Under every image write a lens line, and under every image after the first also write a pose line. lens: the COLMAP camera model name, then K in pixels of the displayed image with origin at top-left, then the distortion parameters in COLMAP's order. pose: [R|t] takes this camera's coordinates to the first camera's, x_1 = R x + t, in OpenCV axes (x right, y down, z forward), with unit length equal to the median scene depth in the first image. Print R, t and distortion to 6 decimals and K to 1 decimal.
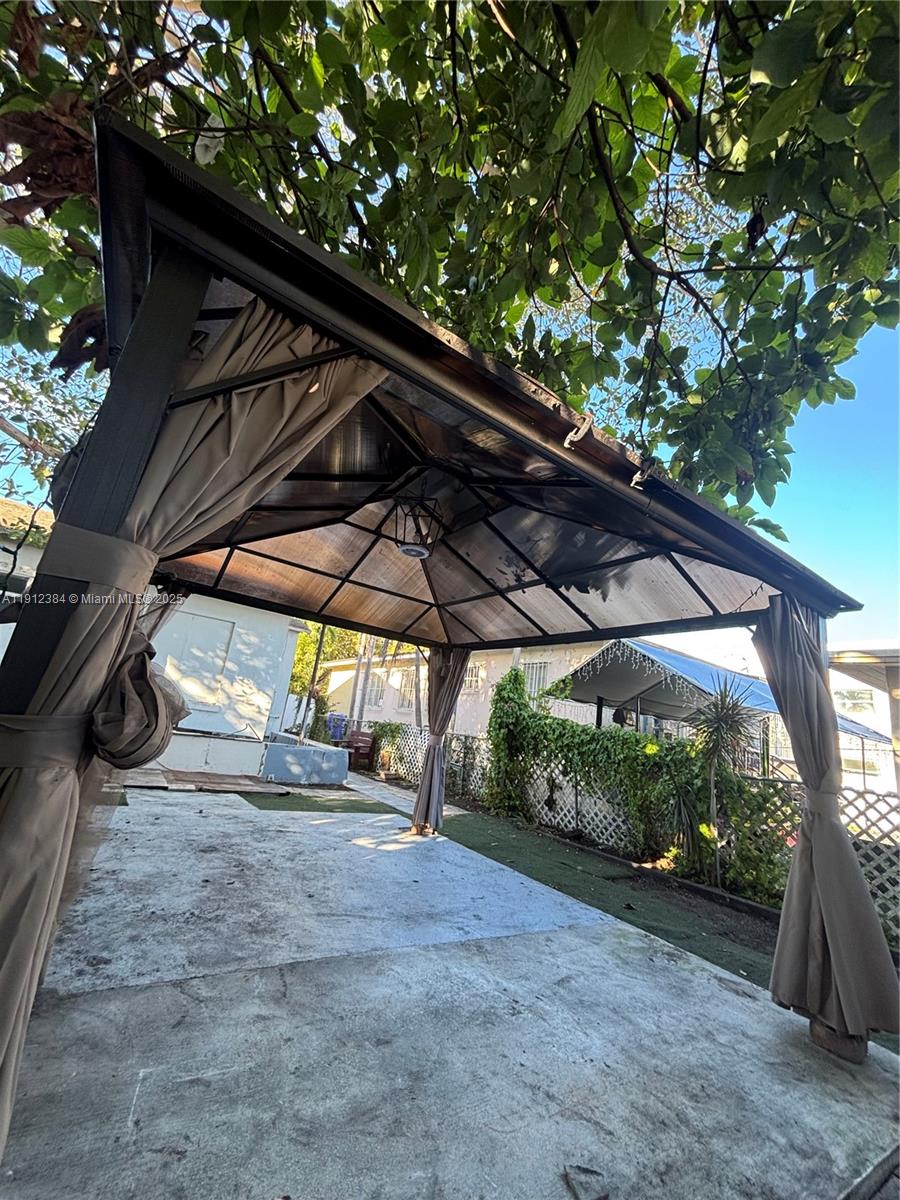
lens RADIAL K [[490.5, 0, 450.5], [0, 490.5, 598.8], [0, 0, 1]] dist [-0.003000, 0.000344]
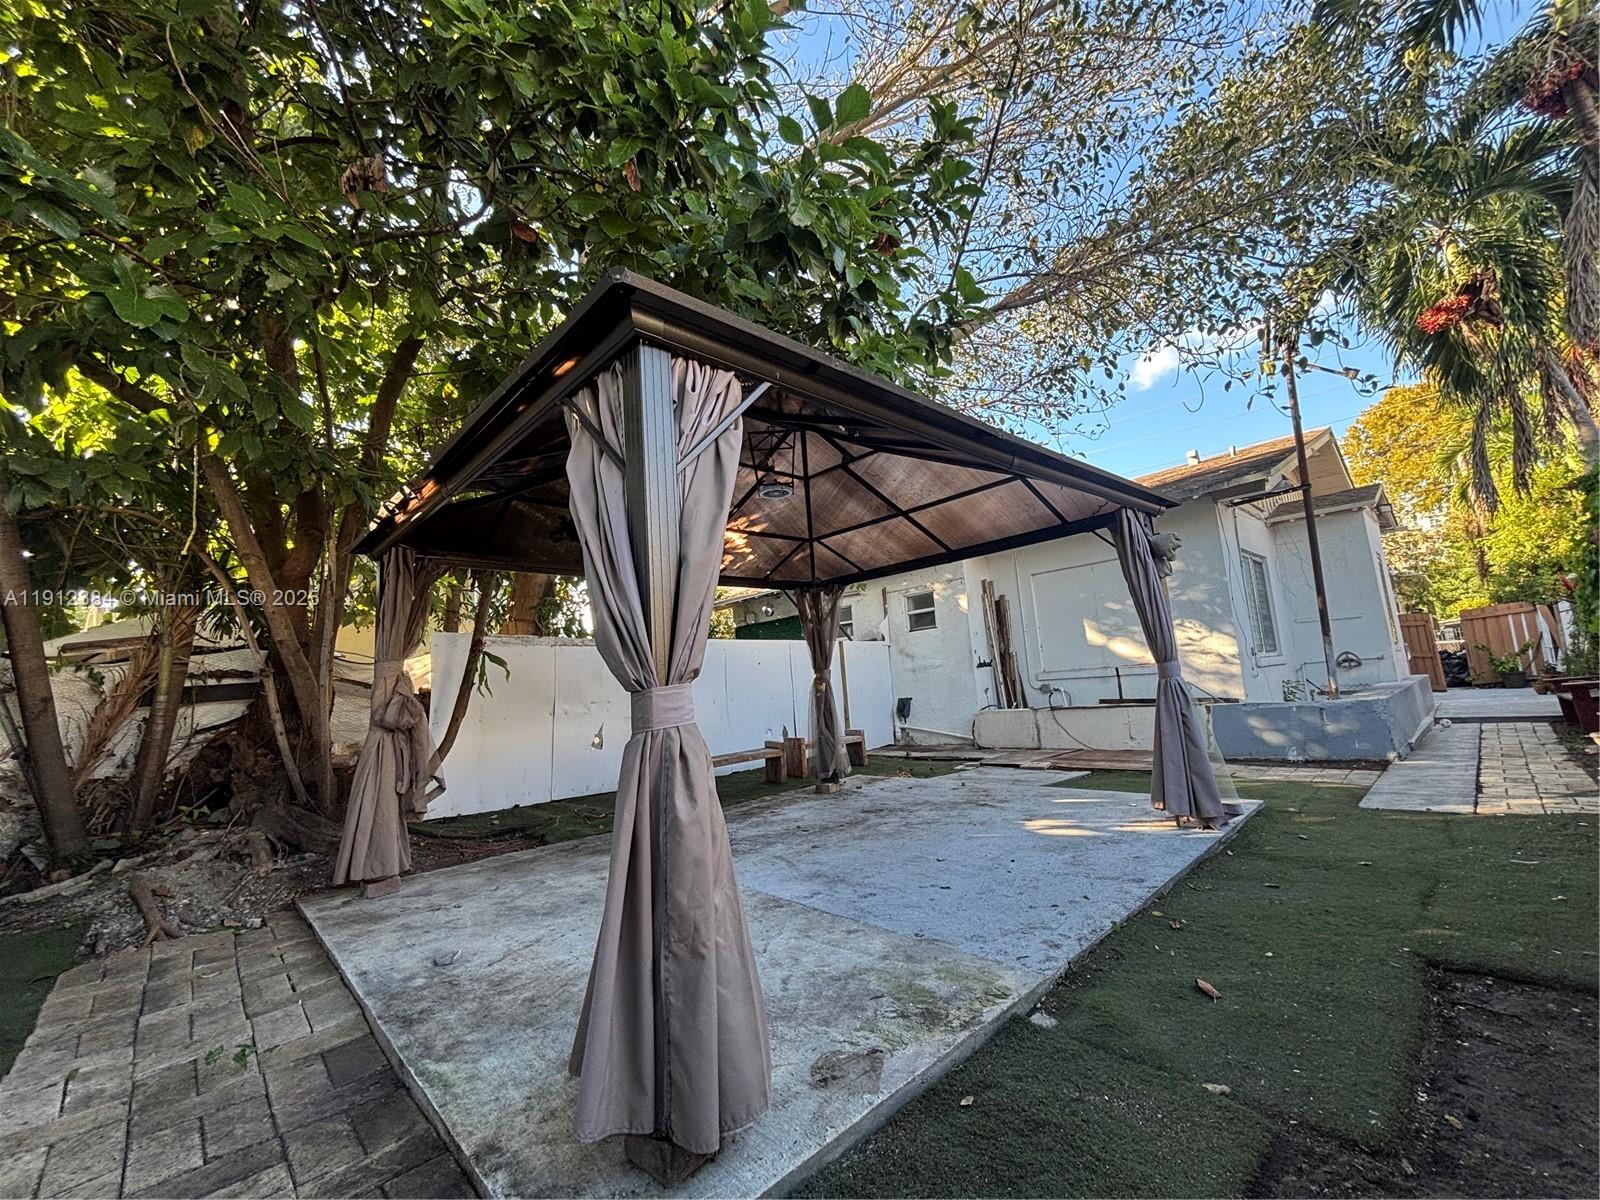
lens RADIAL K [[654.0, 0, 800.9], [0, 654.0, 596.8], [0, 0, 1]] dist [-0.003000, 0.000344]
pose [[0.132220, -0.278849, -0.951189, 0.724542], [0.347908, 0.911619, -0.218888, 0.253131], [0.928159, -0.301985, 0.217548, 0.507326]]
